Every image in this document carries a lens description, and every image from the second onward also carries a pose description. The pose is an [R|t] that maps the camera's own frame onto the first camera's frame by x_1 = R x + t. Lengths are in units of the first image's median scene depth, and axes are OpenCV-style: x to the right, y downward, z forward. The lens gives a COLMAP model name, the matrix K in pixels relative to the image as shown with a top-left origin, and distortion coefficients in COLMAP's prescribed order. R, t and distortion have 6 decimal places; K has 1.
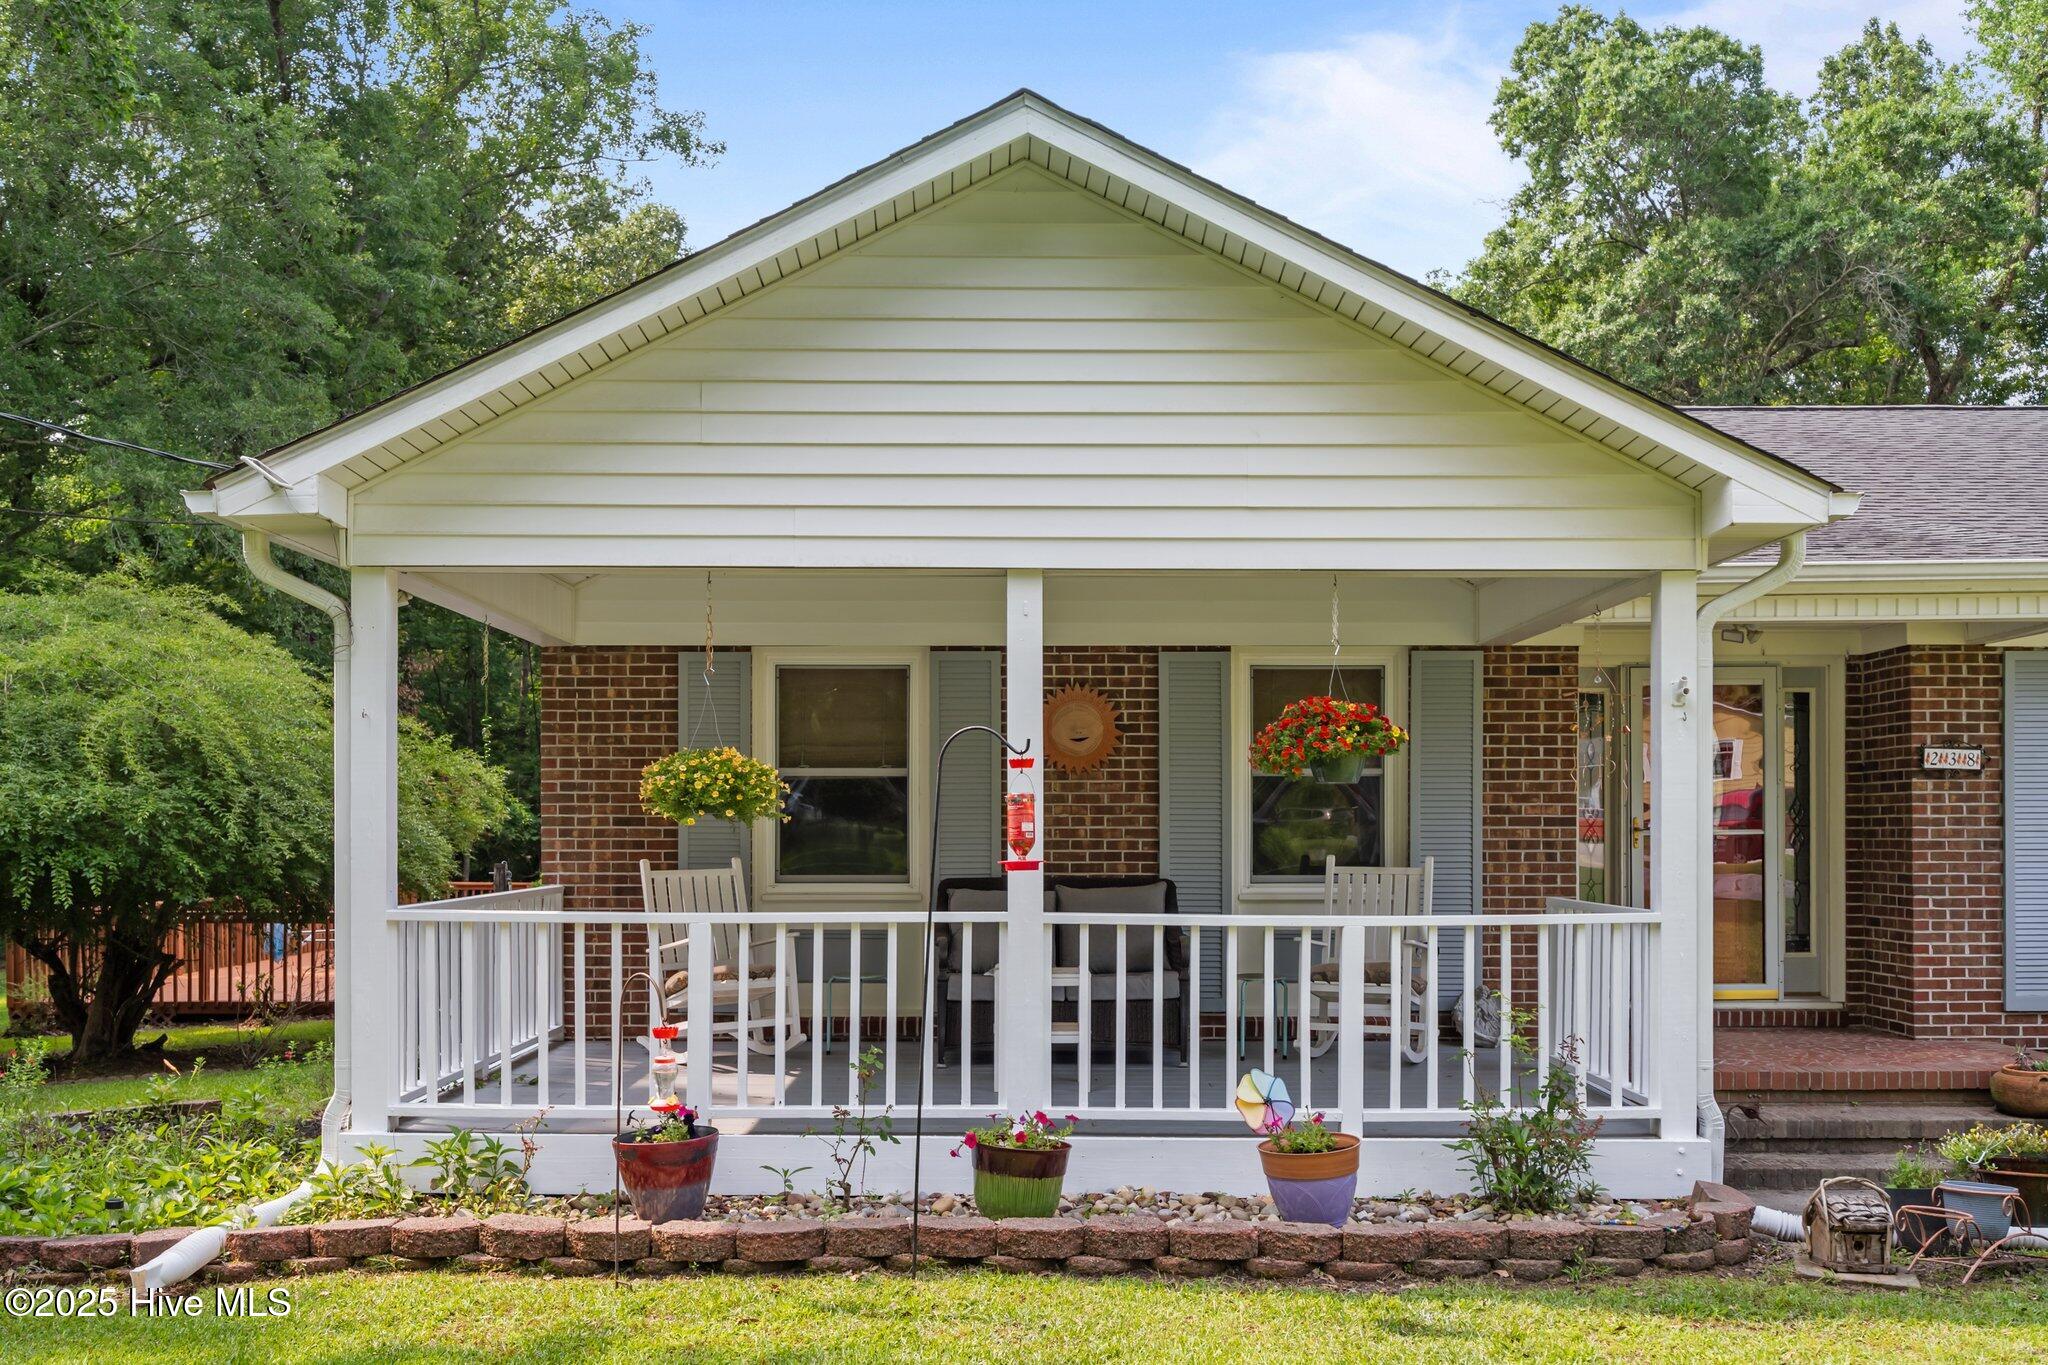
lens RADIAL K [[1808.5, 0, 1039.7], [0, 1808.5, 828.1], [0, 0, 1]] dist [0.004070, -0.003451]
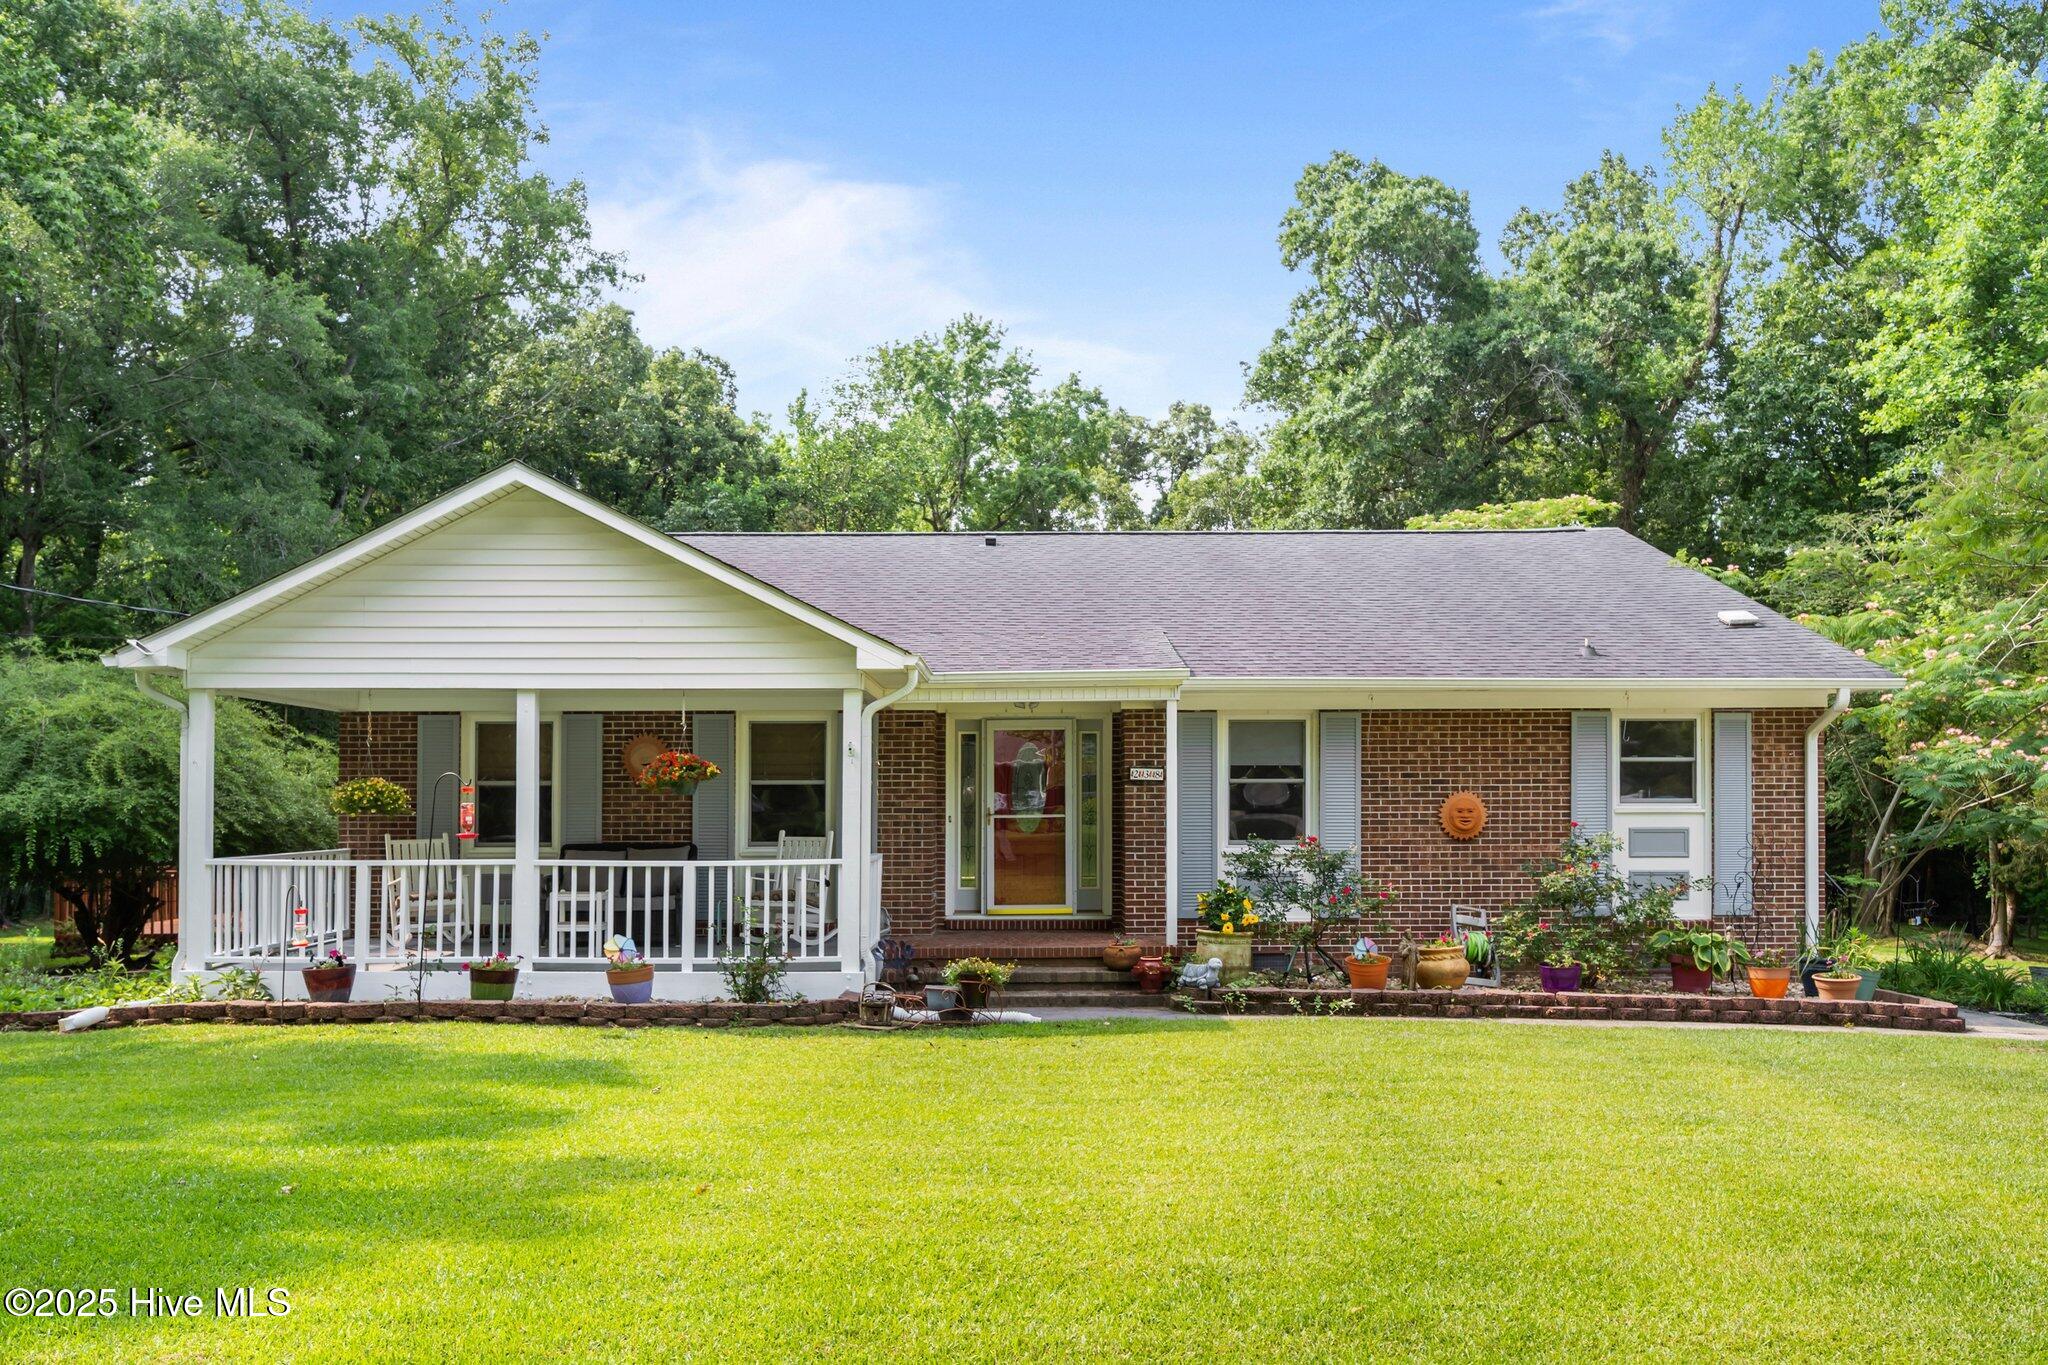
lens RADIAL K [[1619.8, 0, 1029.3], [0, 1619.8, 764.7], [0, 0, 1]] dist [0.000102, 0.010001]
pose [[0.999994, -0.002616, 0.002203, 0.386846], [0.002669, 0.999694, -0.024594, -0.009141], [-0.002138, 0.024599, 0.999695, -0.564772]]
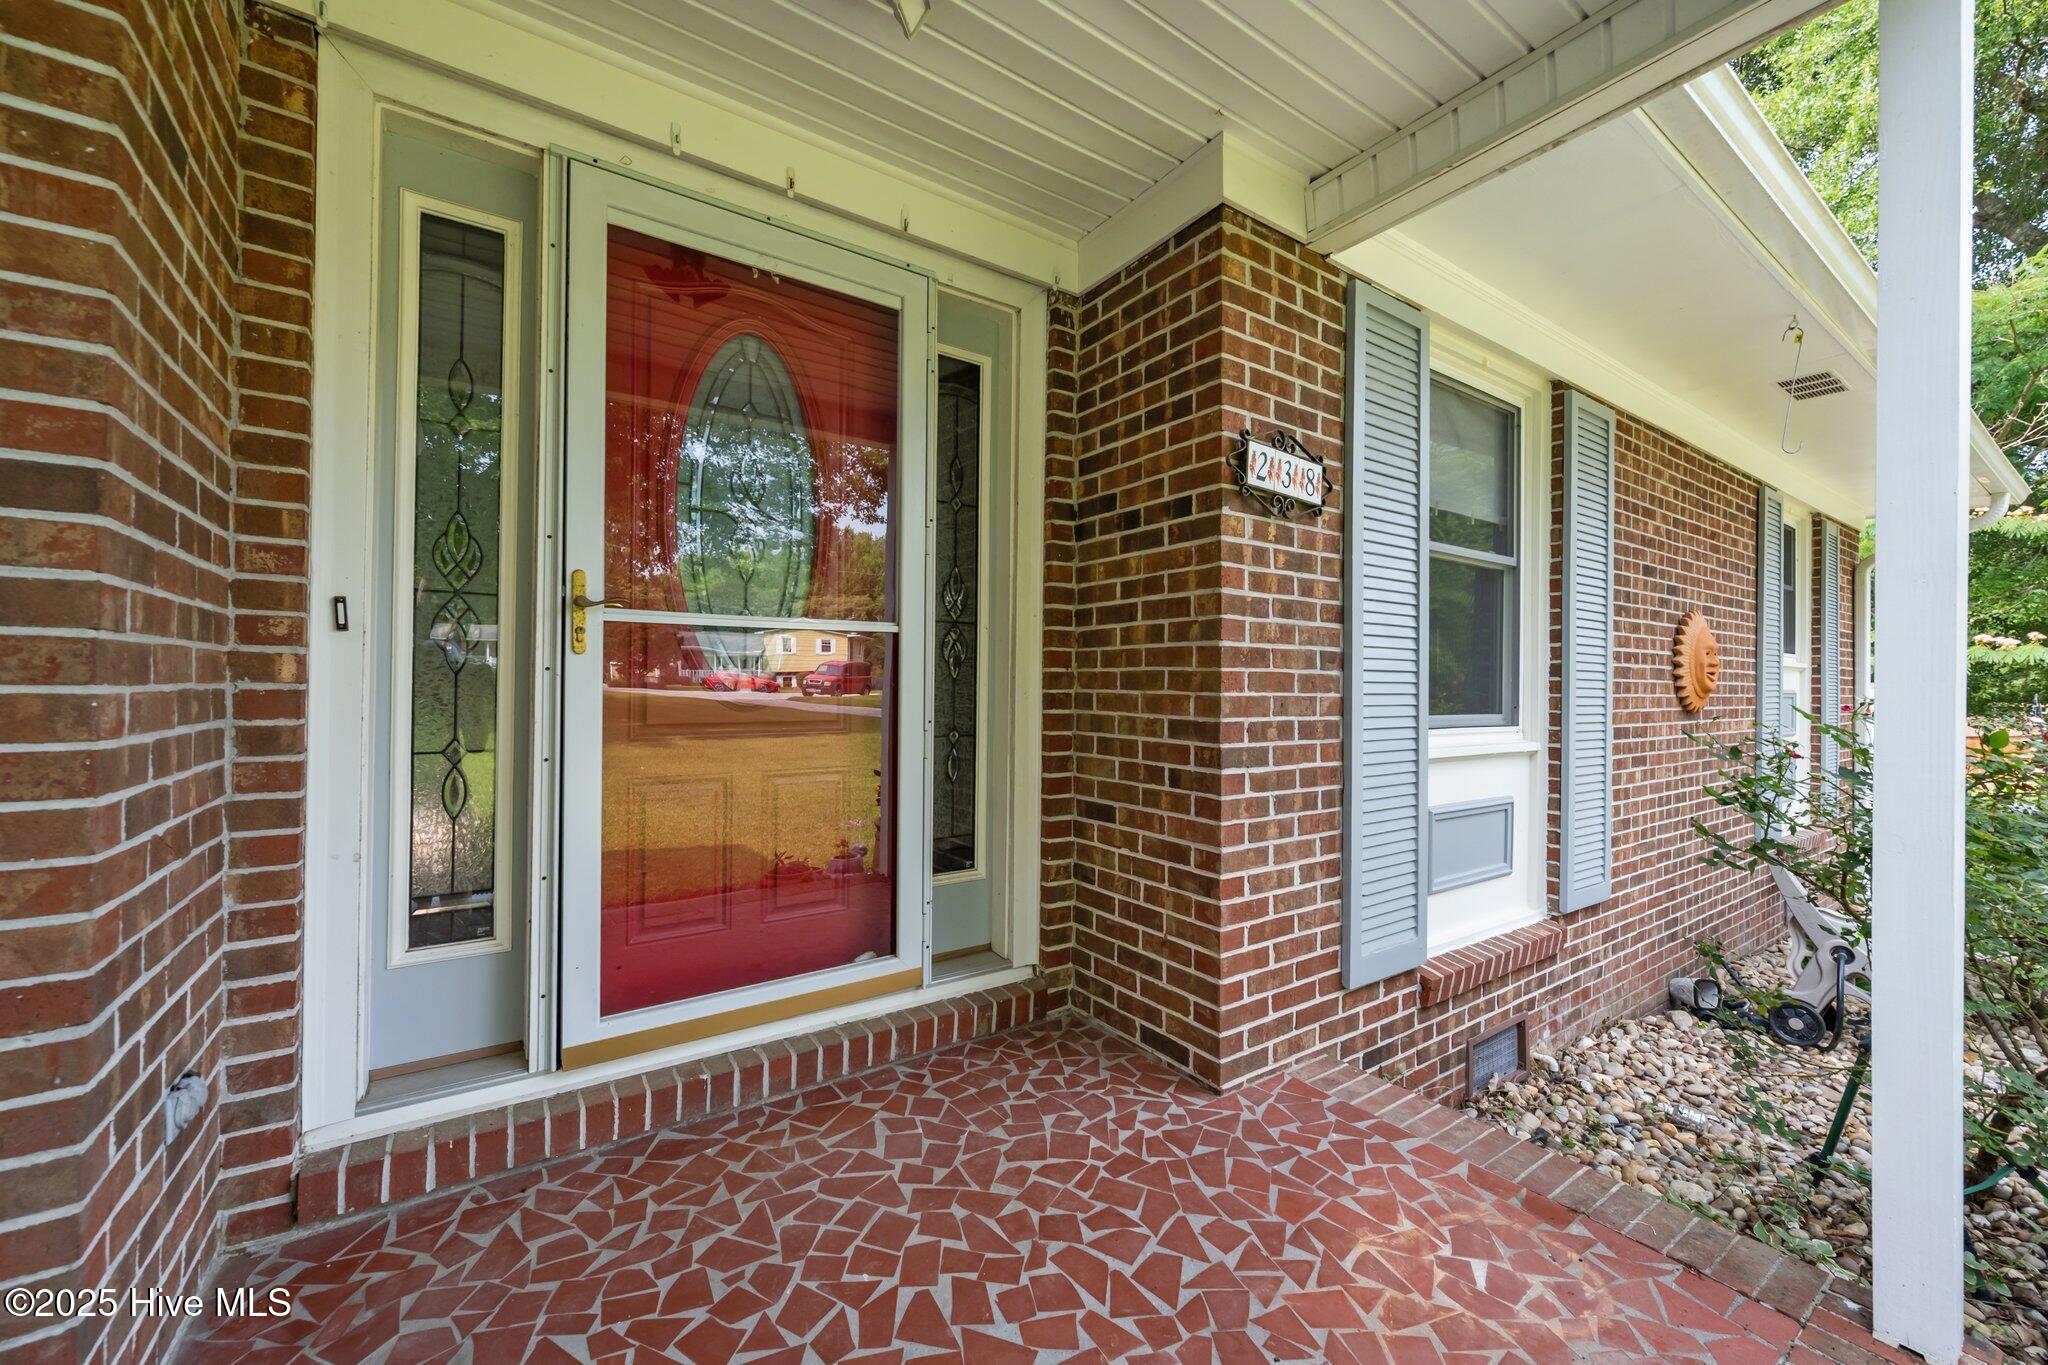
lens RADIAL K [[809.0, 0, 1030.8], [0, 809.0, 678.3], [0, 0, 1]] dist [0.002177, -0.000098]
pose [[0.819163, 0.013858, 0.573394, 0.329865], [-0.013509, 0.999897, -0.004867, 0.016534], [-0.573402, -0.003759, 0.819266, 0.864282]]
